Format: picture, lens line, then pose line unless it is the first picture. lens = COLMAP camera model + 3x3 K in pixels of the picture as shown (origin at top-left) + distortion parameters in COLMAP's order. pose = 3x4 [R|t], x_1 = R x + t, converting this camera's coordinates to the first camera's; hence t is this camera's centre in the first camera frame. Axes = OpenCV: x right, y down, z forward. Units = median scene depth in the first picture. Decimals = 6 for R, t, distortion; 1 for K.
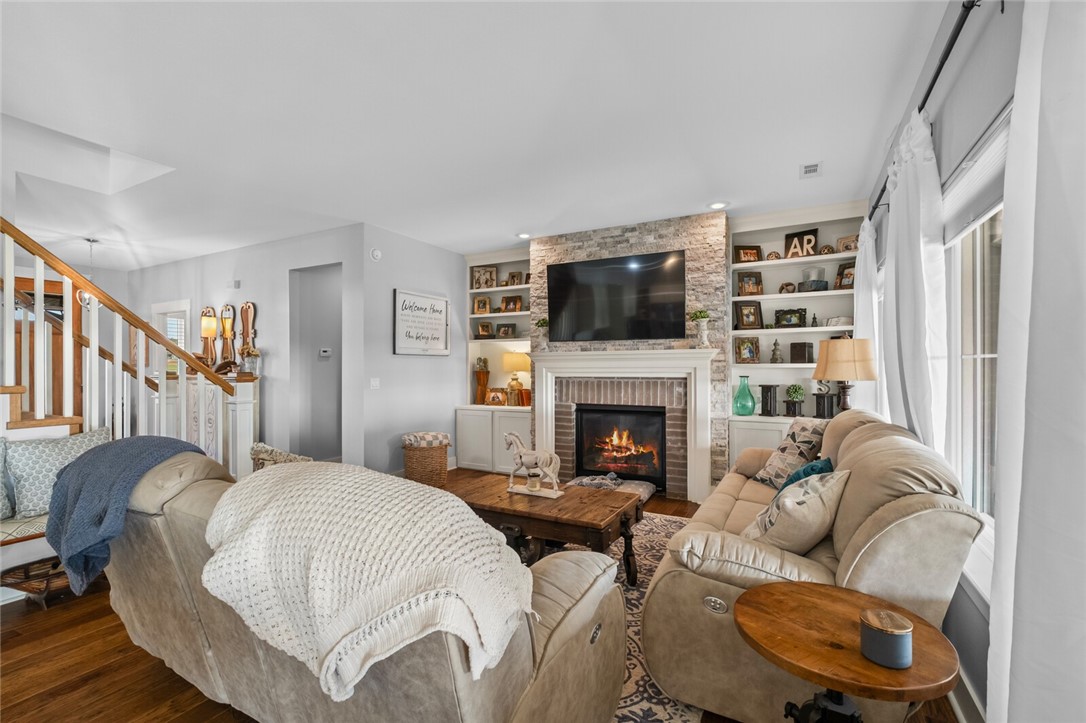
lens RADIAL K [[480.1, 0, 544.3], [0, 480.1, 365.1], [0, 0, 1]] dist [0.004755, -0.005522]
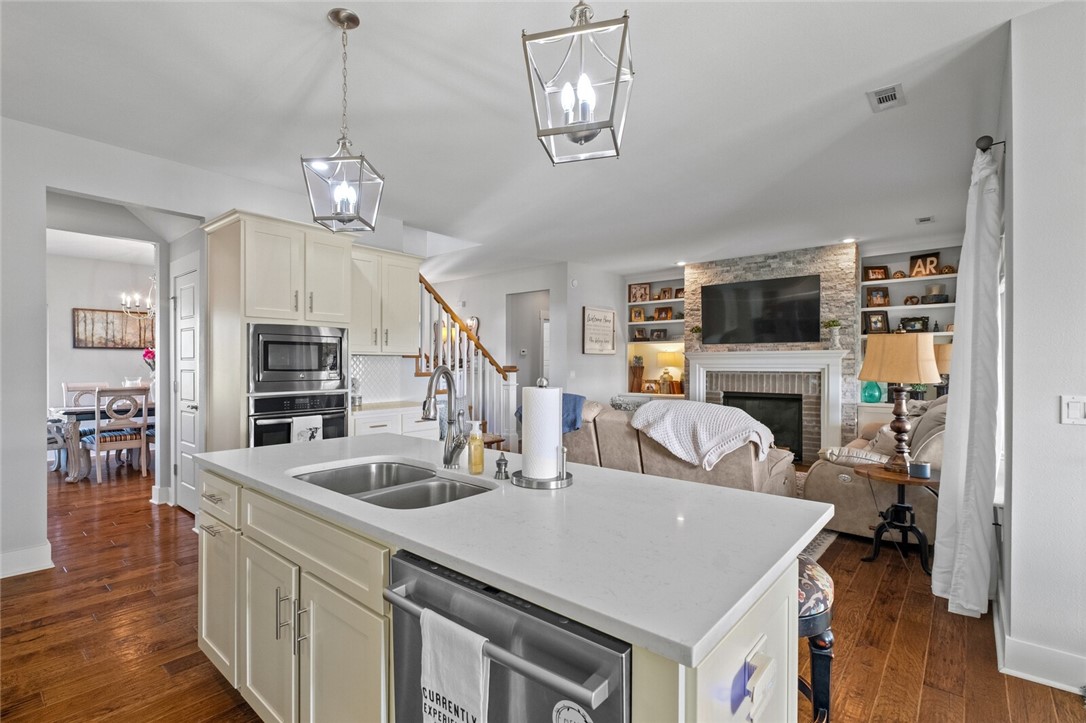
lens RADIAL K [[480.1, 0, 527.0], [0, 480.1, 364.2], [0, 0, 1]] dist [0.004755, -0.005522]
pose [[0.970344, 0.003496, -0.241701, -0.149089], [-0.002147, 0.999981, 0.005846, -0.000616], [0.241717, -0.005154, 0.970333, -0.420921]]
